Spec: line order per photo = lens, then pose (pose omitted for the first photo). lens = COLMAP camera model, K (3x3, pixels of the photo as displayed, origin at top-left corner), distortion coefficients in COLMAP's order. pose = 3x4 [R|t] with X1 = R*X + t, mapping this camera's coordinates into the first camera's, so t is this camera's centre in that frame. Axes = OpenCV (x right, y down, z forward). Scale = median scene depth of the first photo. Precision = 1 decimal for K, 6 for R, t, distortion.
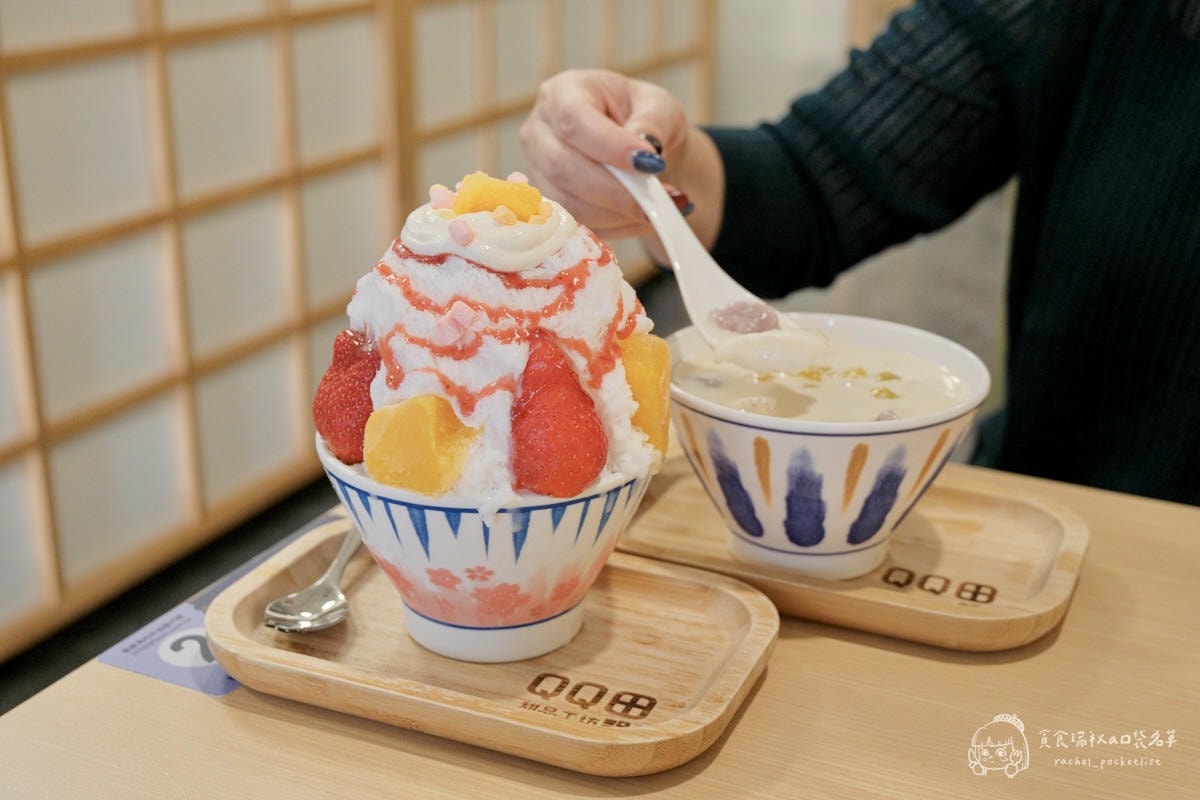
lens RADIAL K [[1617.0, 0, 600.0], [0, 1617.0, 400.0], [0, 0, 1]] dist [0.033833, 0.044851]
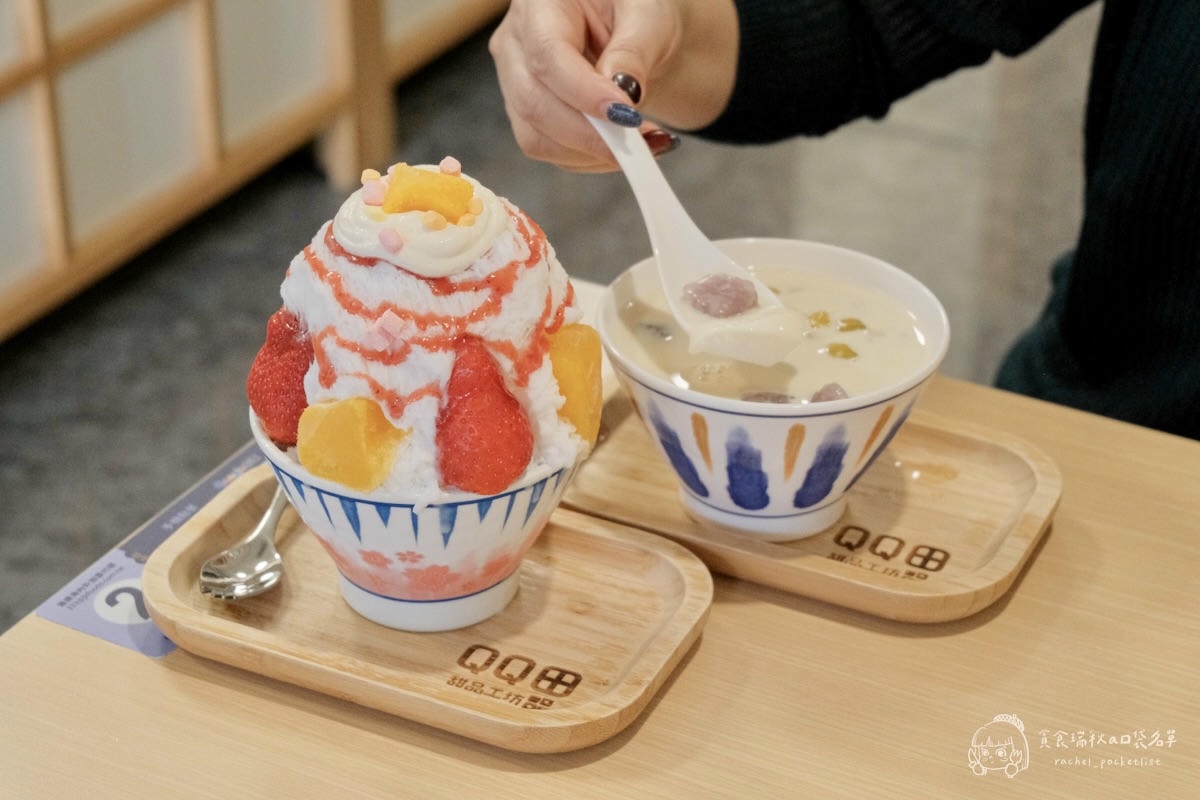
lens RADIAL K [[2676.7, 0, 600.0], [0, 2676.7, 400.0], [0, 0, 1]] dist [-0.021948, 0.952222]
pose [[0.999355, 0.019617, -0.030083, 0.090554], [-0.014265, 0.985553, 0.168766, -0.264944], [0.032959, -0.168228, 0.985197, -0.622031]]
